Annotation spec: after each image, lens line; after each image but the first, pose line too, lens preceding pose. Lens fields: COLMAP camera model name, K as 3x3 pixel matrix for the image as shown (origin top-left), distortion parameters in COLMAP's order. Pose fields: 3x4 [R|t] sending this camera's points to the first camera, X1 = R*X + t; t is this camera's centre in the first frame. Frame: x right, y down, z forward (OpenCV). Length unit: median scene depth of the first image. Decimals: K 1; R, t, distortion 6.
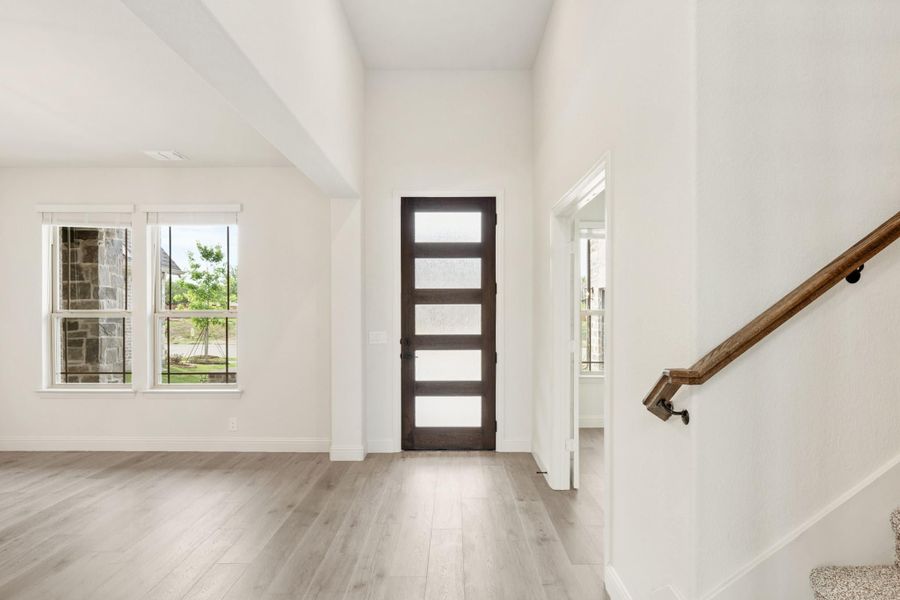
lens RADIAL K [[473.5, 0, 449.1], [0, 473.5, 313.0], [0, 0, 1]] dist [-0.027650, 0.001351]
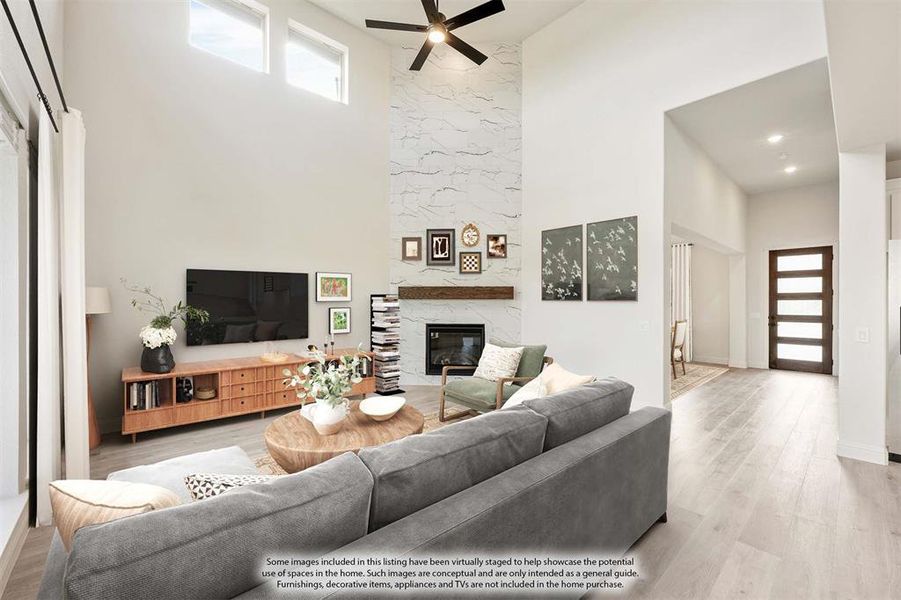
lens RADIAL K [[366.3, 0, 448.7], [0, 366.3, 303.3], [0, 0, 1]] dist [0.010358, -0.000086]
pose [[0.664510, 0.001345, -0.747278, 0.187089], [-0.001110, 0.999999, 0.000812, -0.004745], [0.747279, 0.000290, 0.664511, -1.210940]]
